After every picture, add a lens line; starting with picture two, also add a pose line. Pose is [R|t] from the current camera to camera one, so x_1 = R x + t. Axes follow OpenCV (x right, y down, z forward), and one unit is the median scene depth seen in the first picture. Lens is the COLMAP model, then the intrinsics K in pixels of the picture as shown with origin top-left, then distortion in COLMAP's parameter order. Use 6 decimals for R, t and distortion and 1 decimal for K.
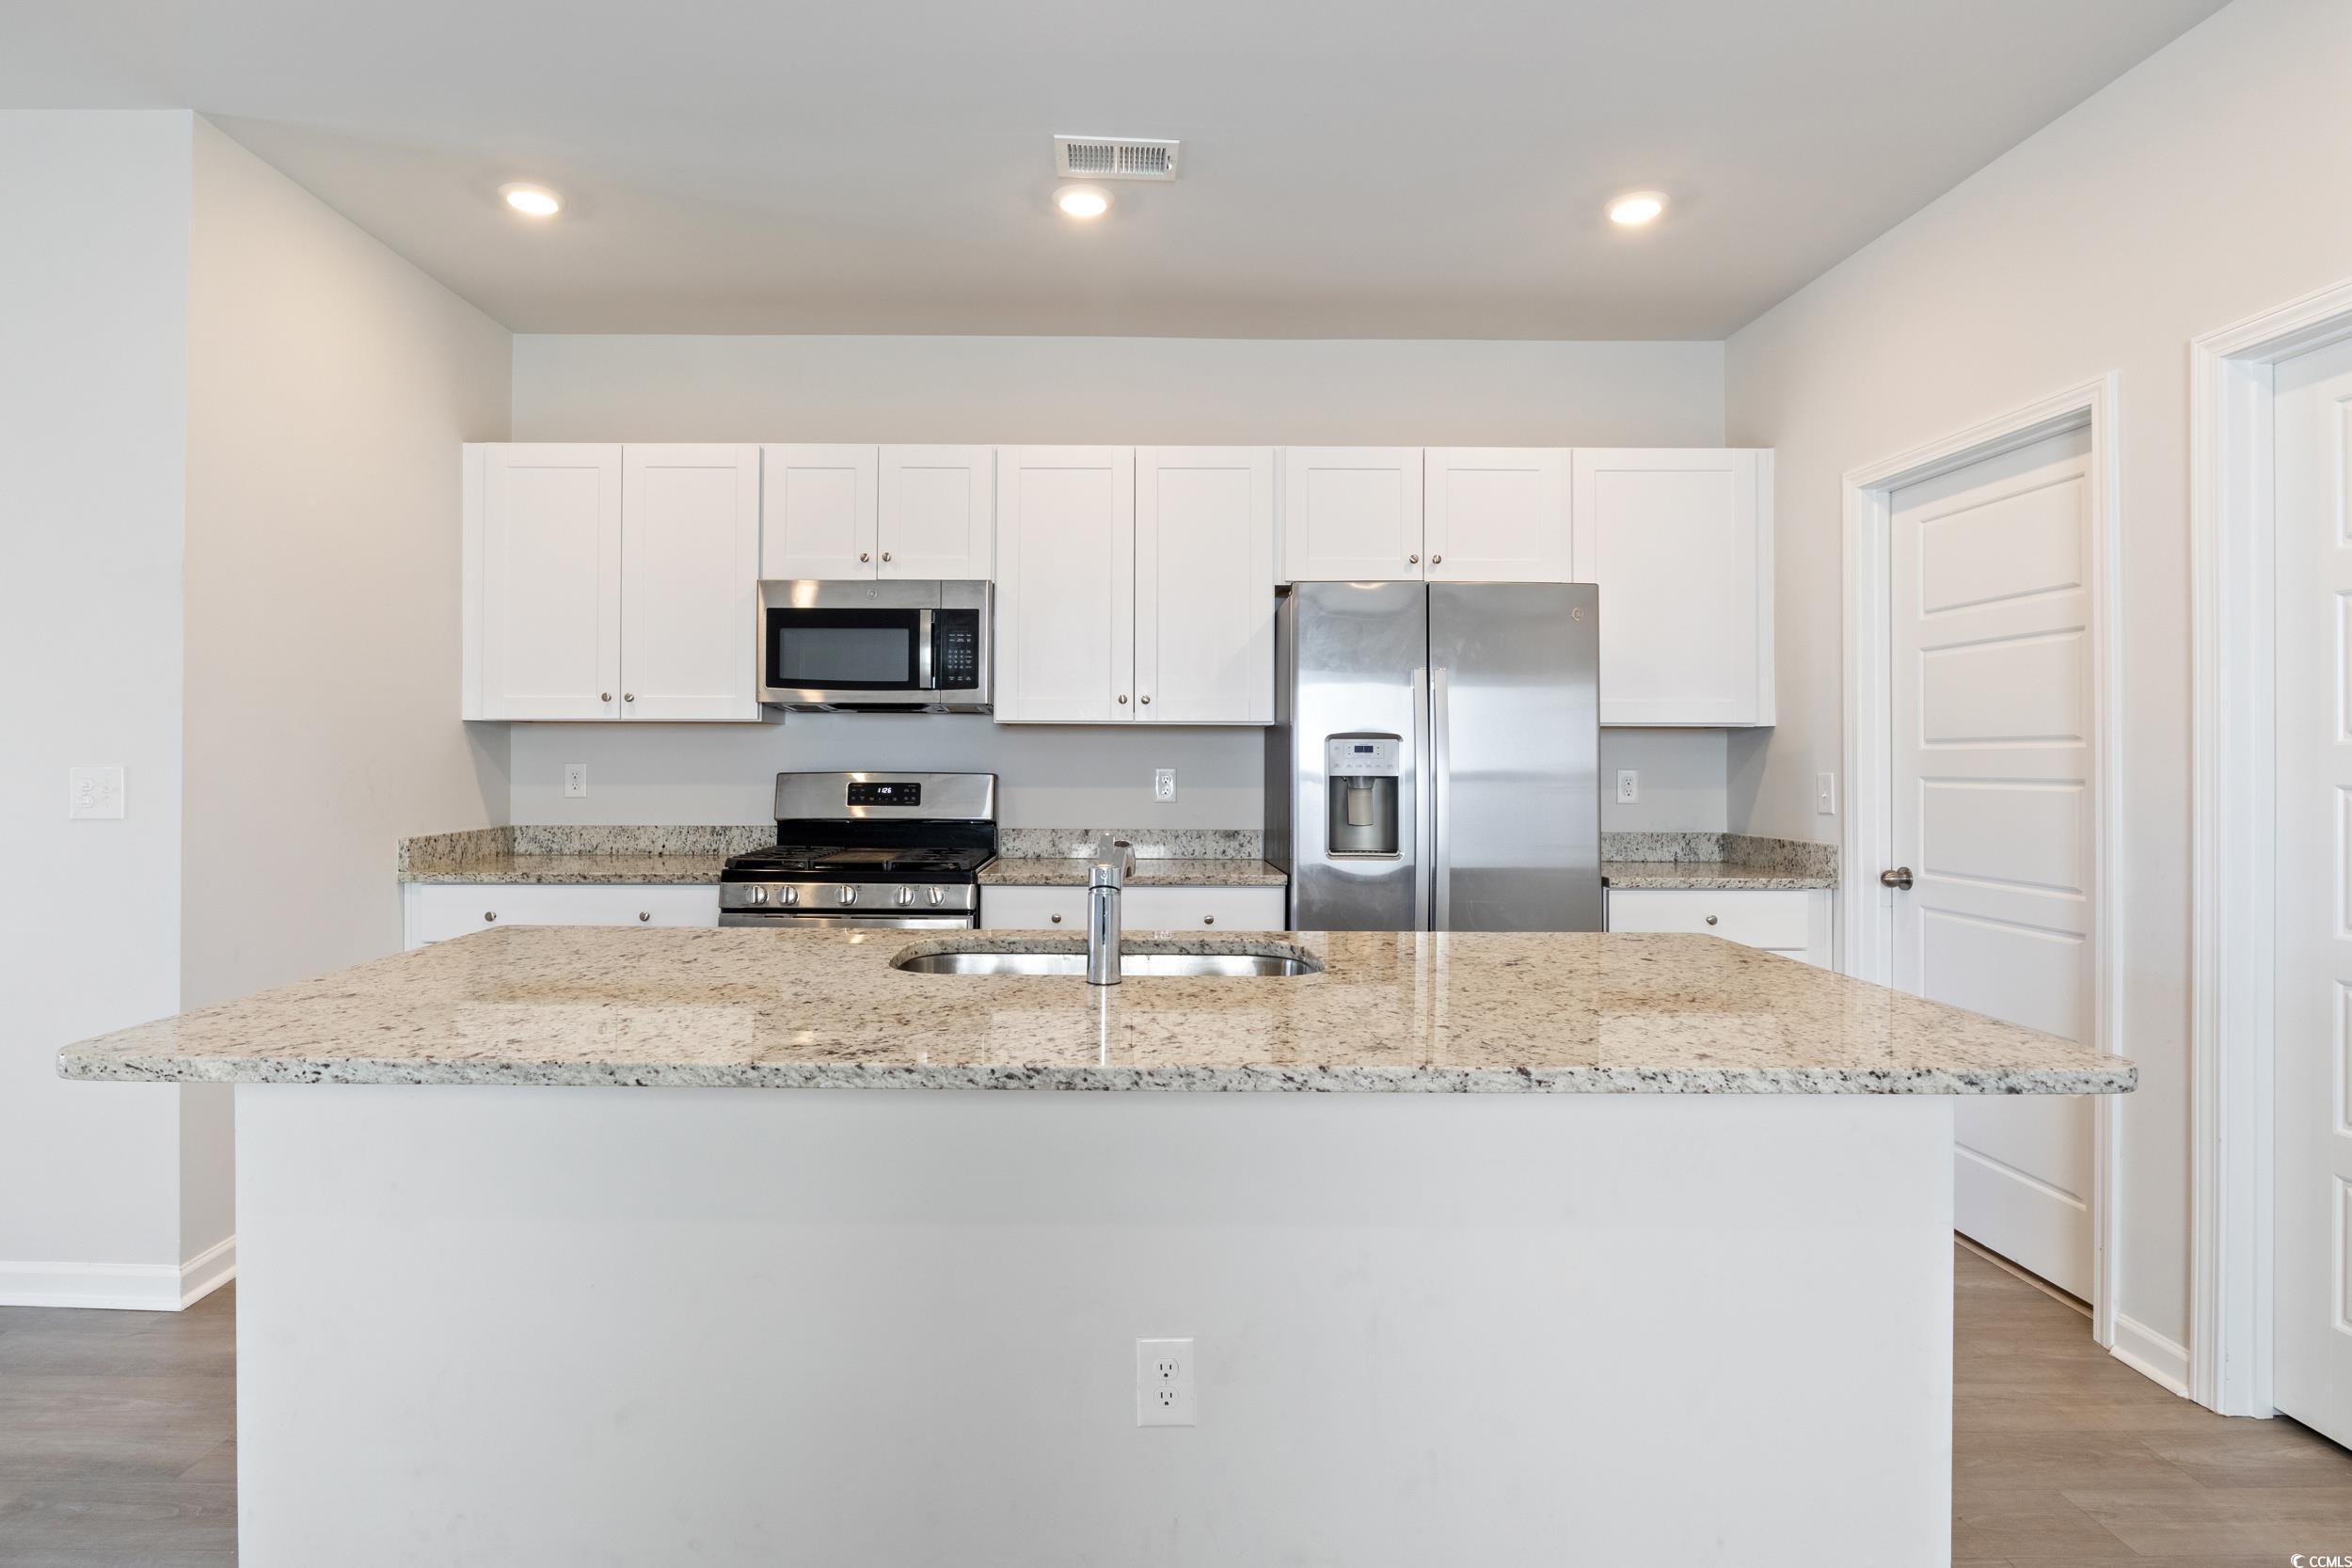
lens RADIAL K [[1180.1, 0, 1100.1], [0, 1180.1, 761.1], [0, 0, 1]] dist [-0.011559, 0.000326]
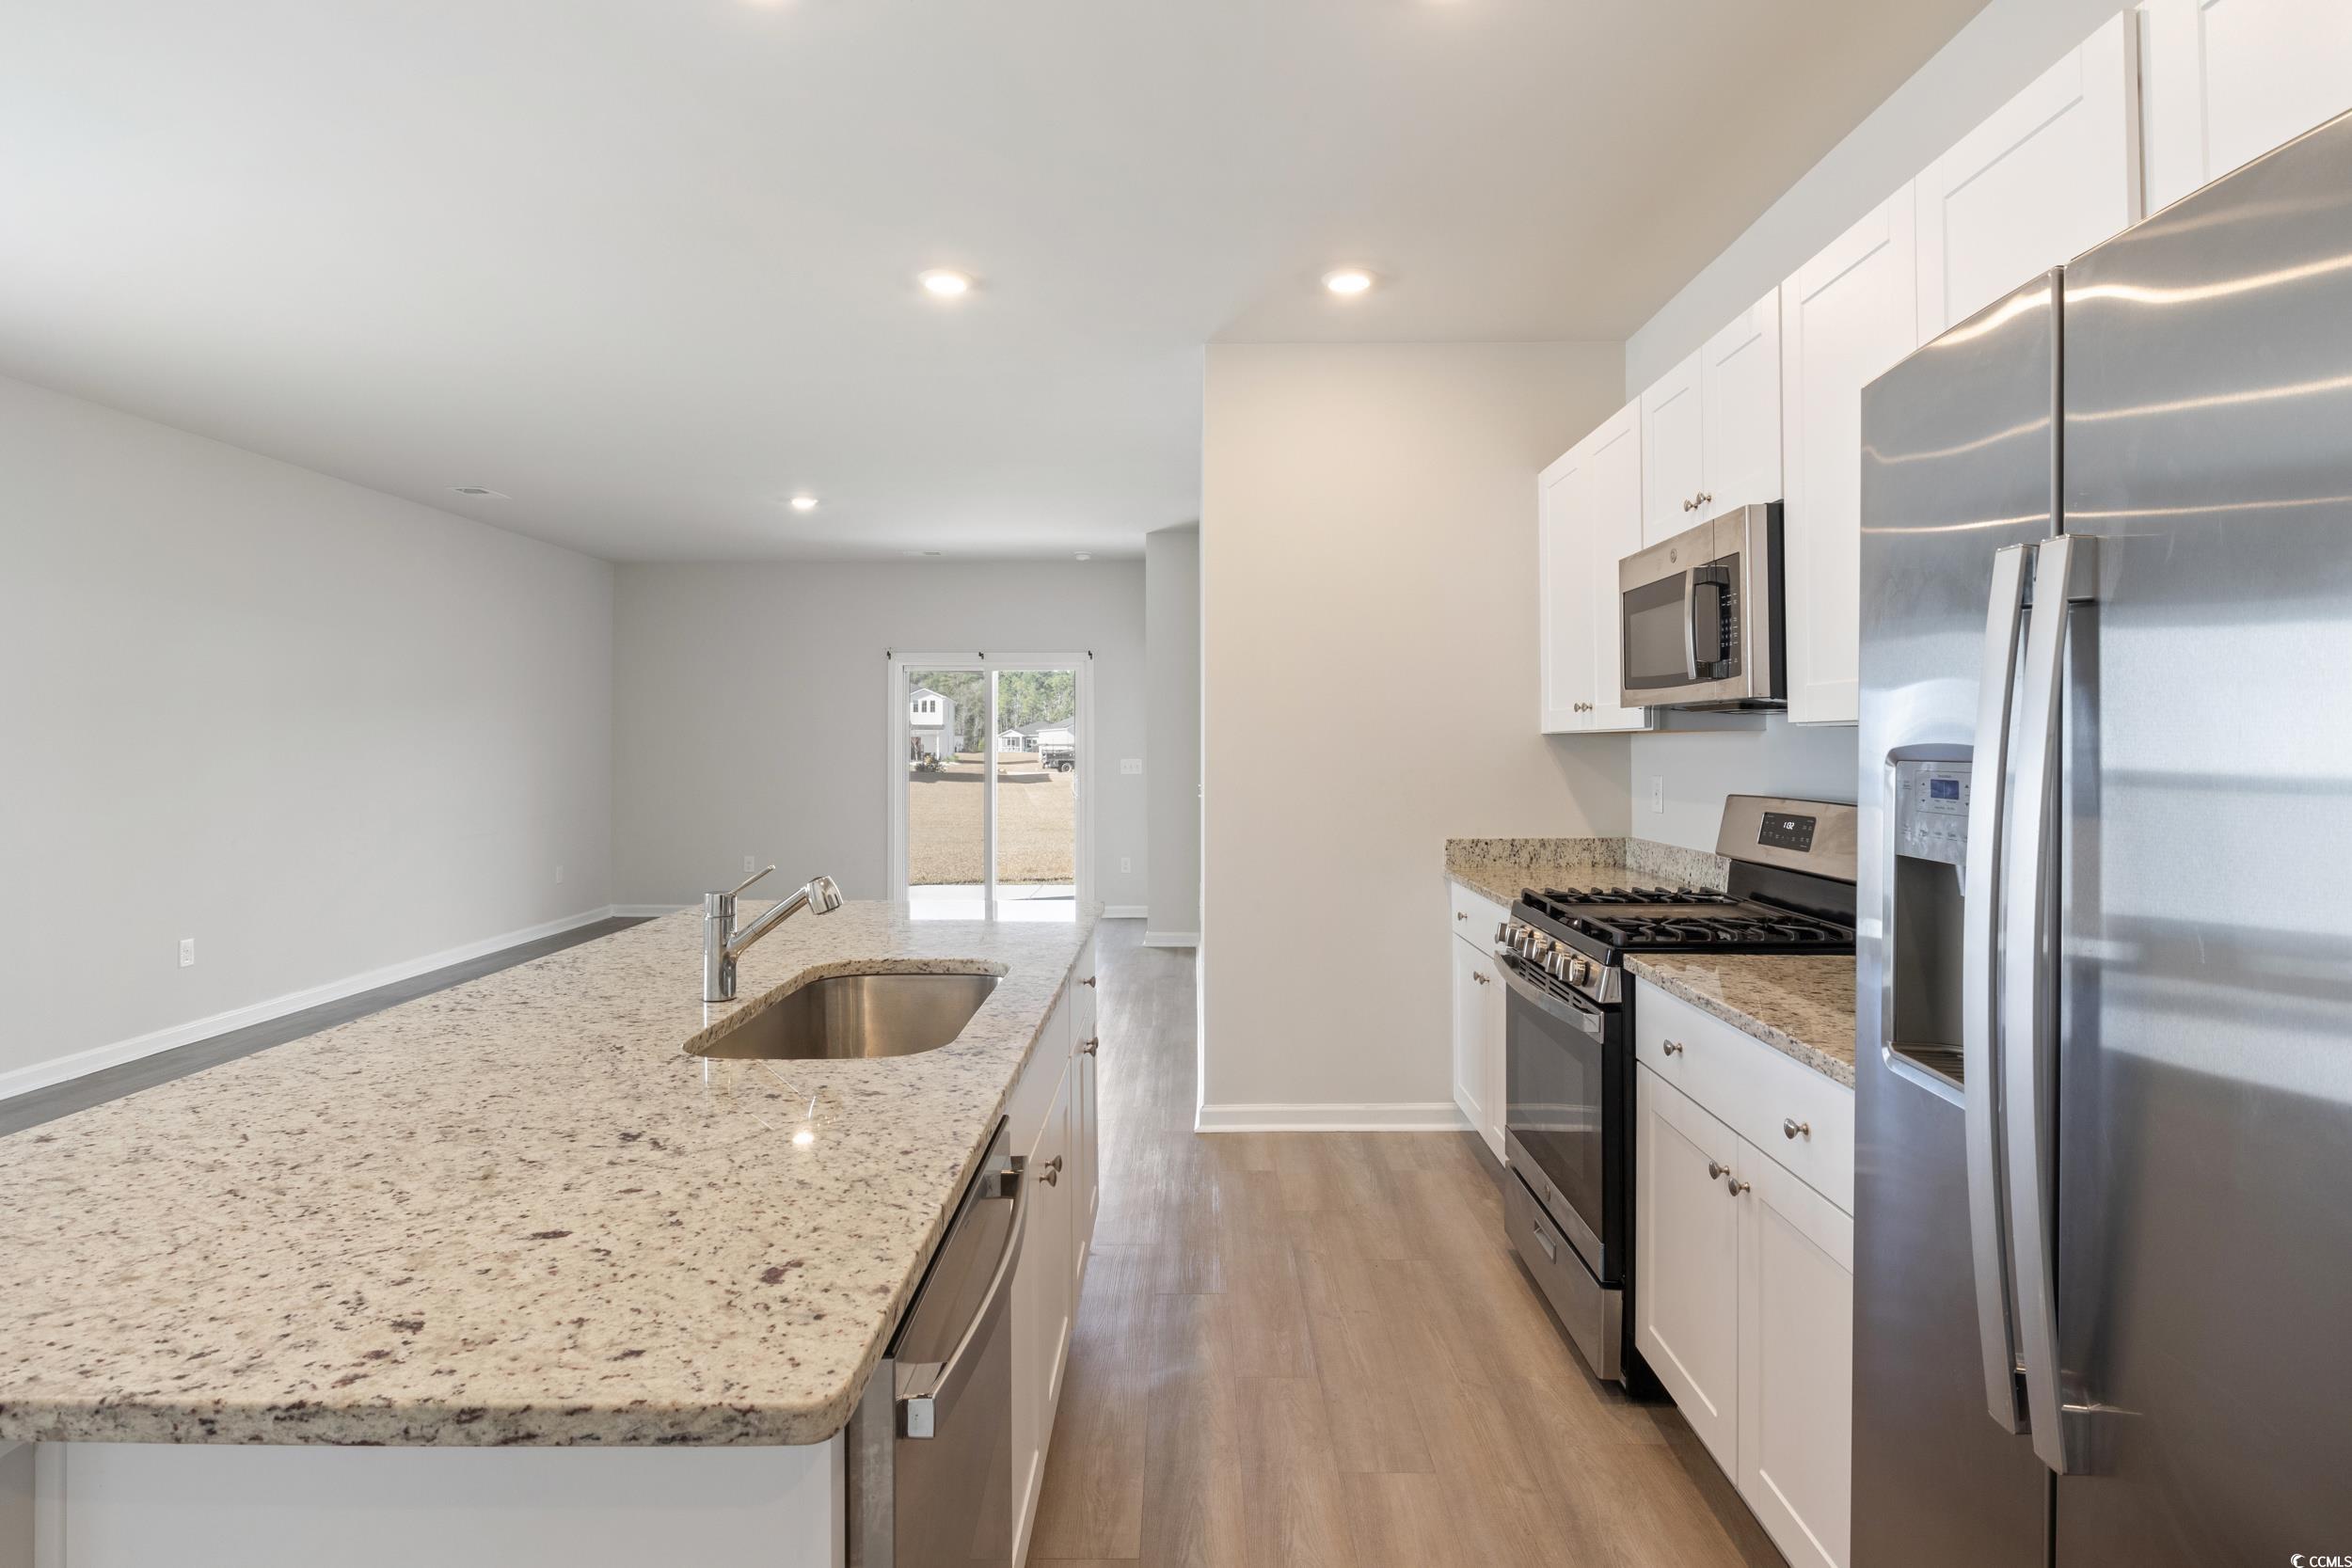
lens RADIAL K [[1180.1, 0, 1198.7], [0, 1180.1, 731.6], [0, 0, 1]] dist [-0.011559, 0.000326]
pose [[0.007855, -0.015019, -0.999856, 0.550278], [0.000718, 0.999887, -0.015014, -0.021782], [0.999969, -0.000600, 0.007865, 0.723957]]
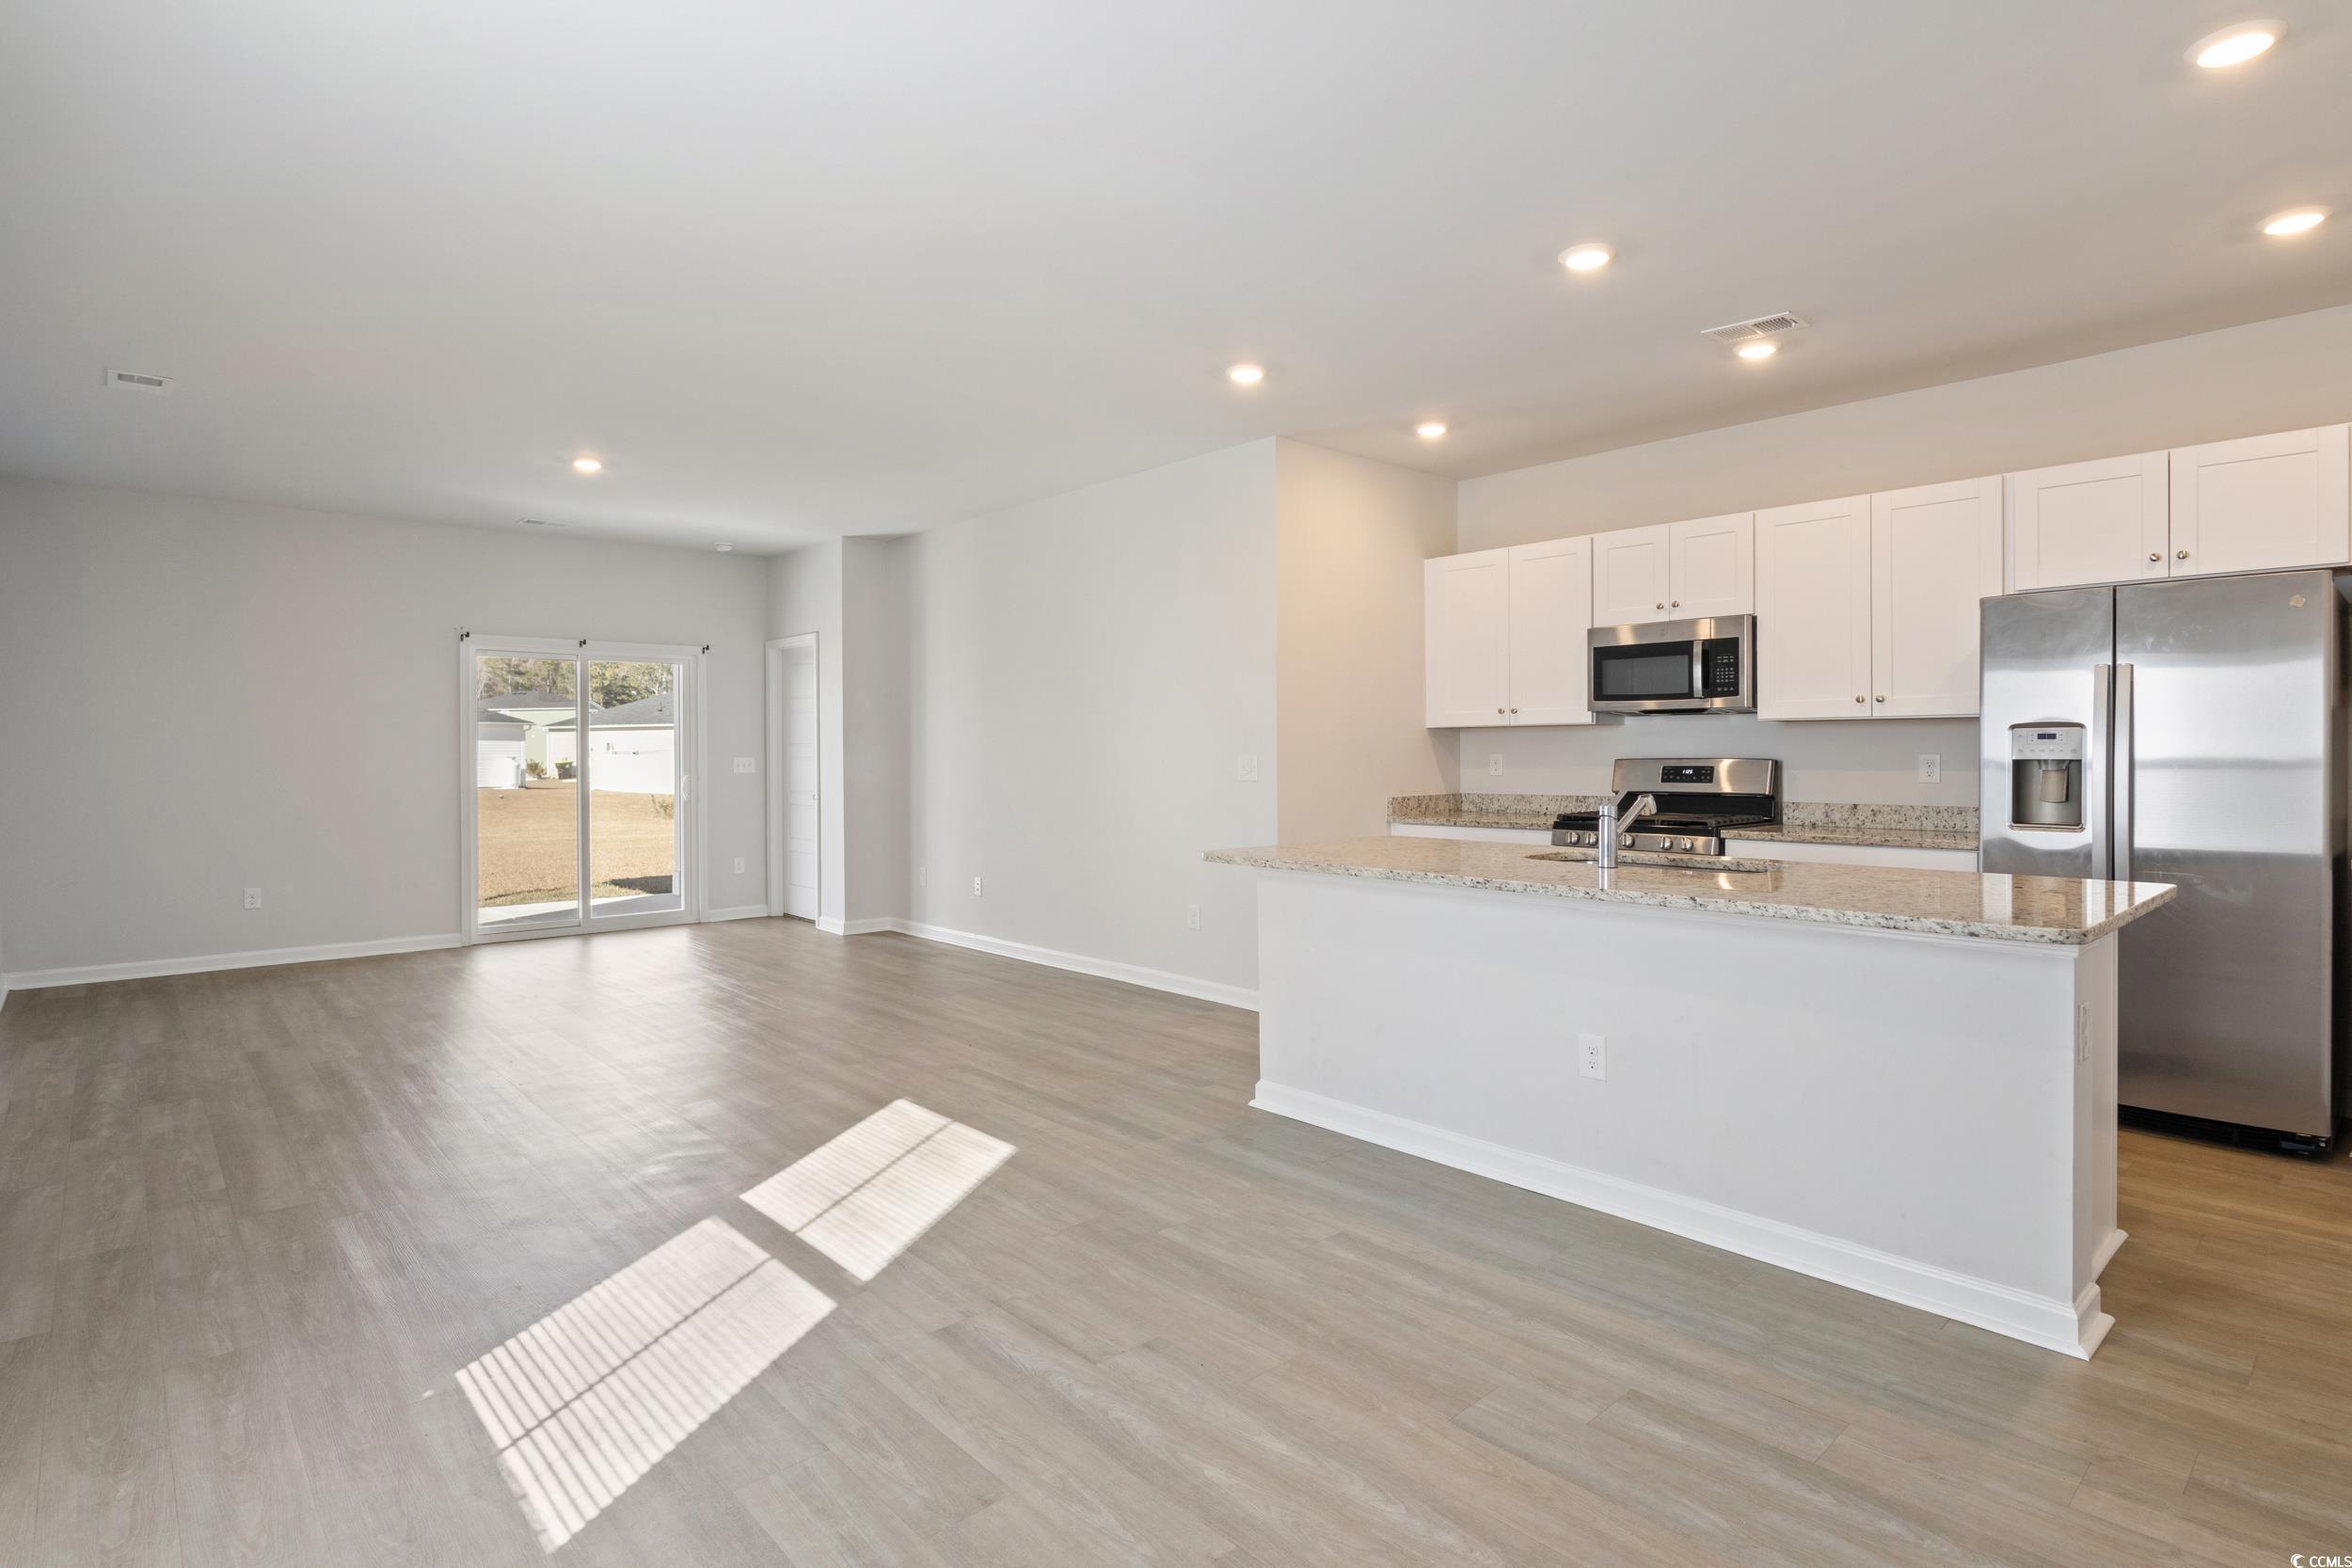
lens RADIAL K [[1180.1, 0, 1196.1], [0, 1180.1, 756.7], [0, 0, 1]] dist [-0.011559, 0.000326]
pose [[0.682545, -0.004778, -0.730828, 0.470647], [0.007872, 0.999969, 0.000815, 0.002271], [0.730801, -0.006309, 0.682562, -0.383265]]
